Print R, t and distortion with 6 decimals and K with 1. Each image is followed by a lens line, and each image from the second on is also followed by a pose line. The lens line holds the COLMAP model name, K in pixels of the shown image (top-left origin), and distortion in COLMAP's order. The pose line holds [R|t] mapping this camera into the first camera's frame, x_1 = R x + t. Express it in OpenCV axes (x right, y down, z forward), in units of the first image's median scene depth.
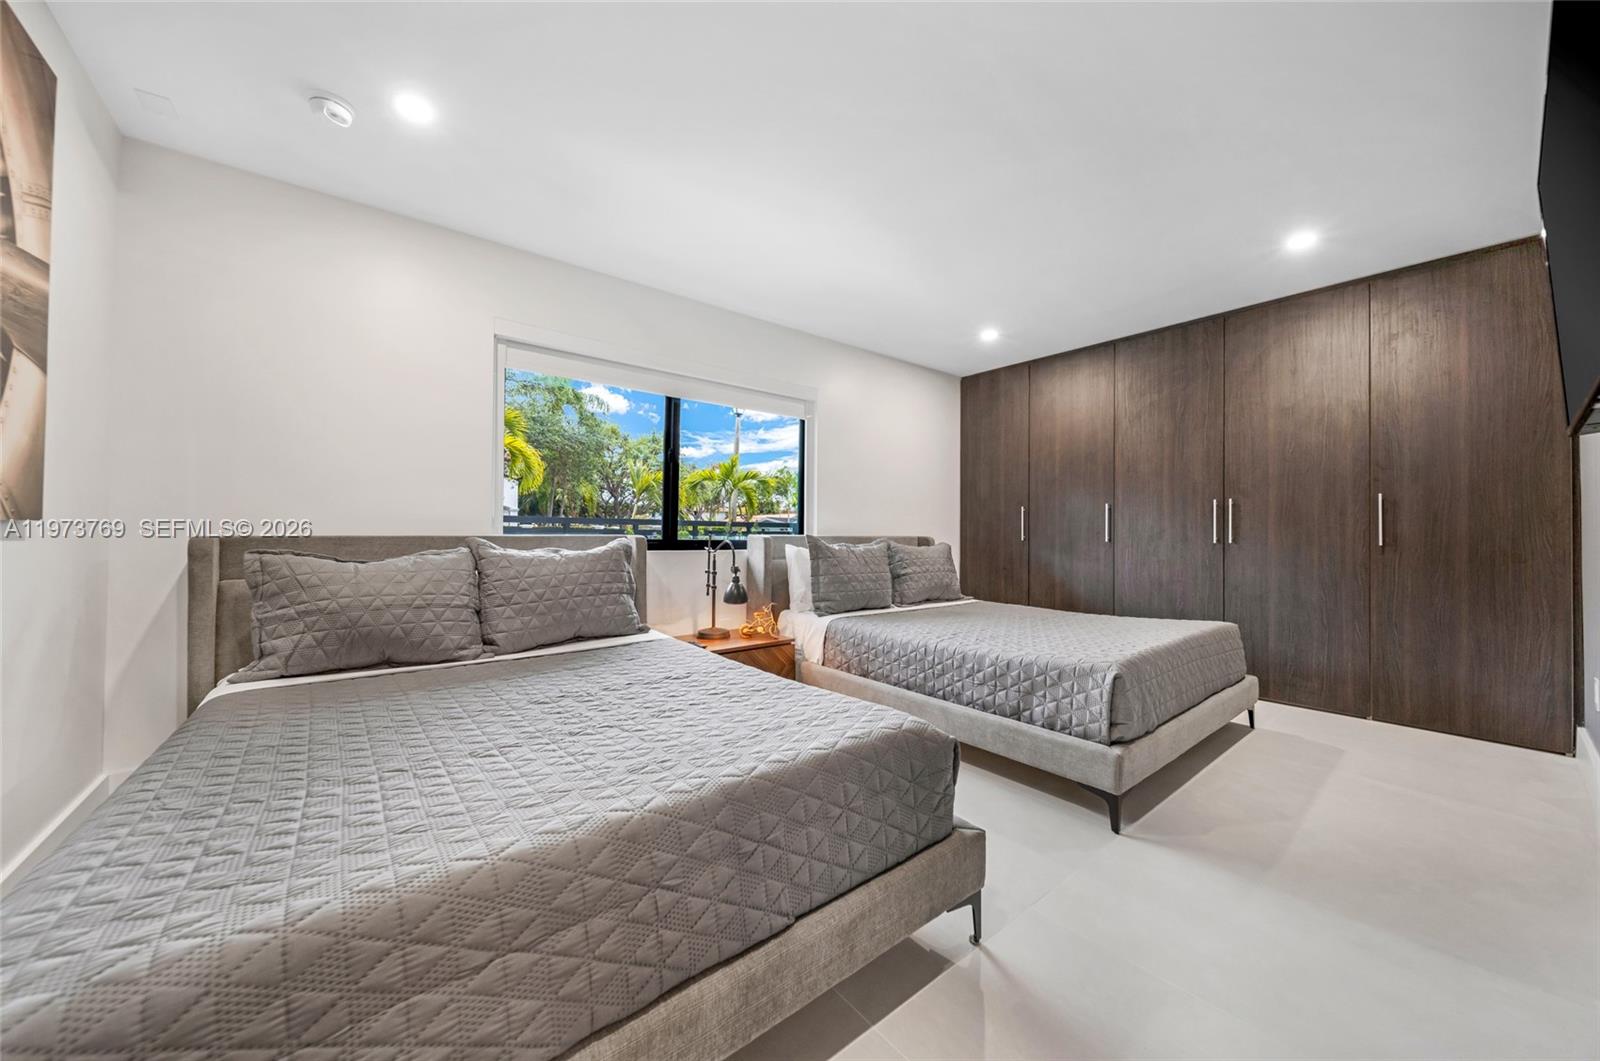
lens RADIAL K [[562.1, 0, 795.3], [0, 562.1, 525.6], [0, 0, 1]] dist [0.016063, -0.001942]
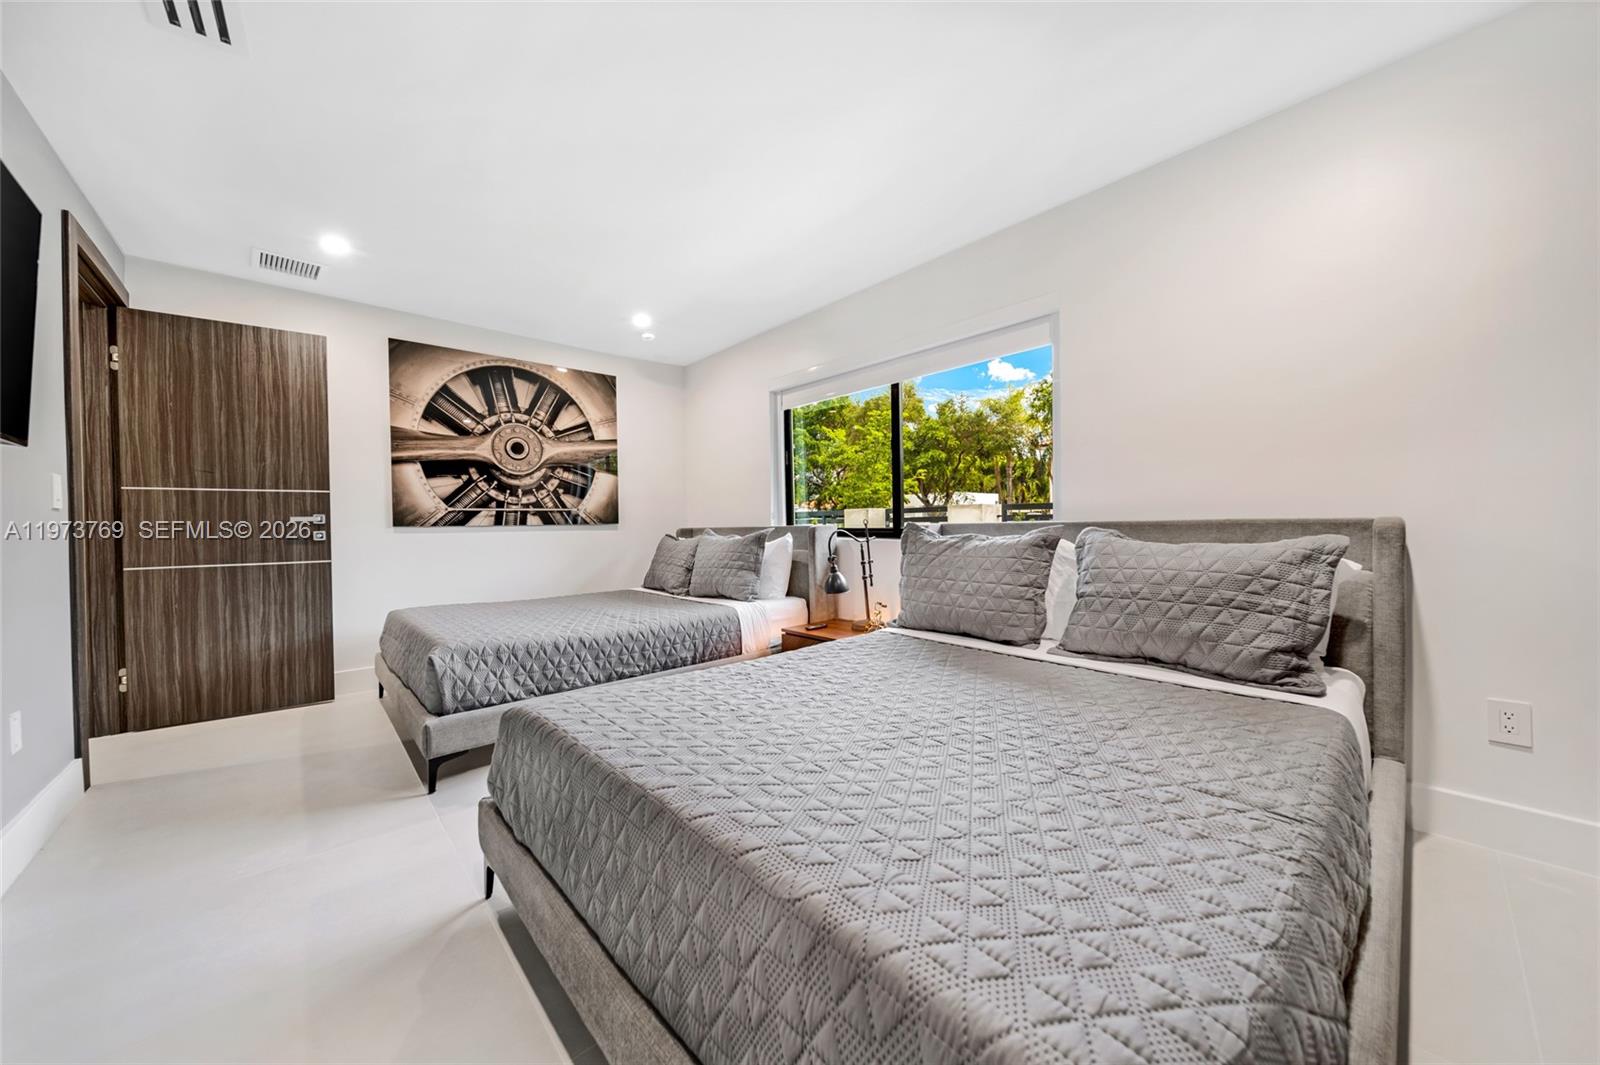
lens RADIAL K [[554.0, 0, 770.0], [0, 554.0, 528.8], [0, 0, 1]] dist [-0.001521, -0.000188]
pose [[0.047003, 0.015970, -0.998767, 1.690912], [0.039836, 0.999047, 0.017849, 0.003515], [0.998100, -0.040626, 0.046322, 1.651616]]
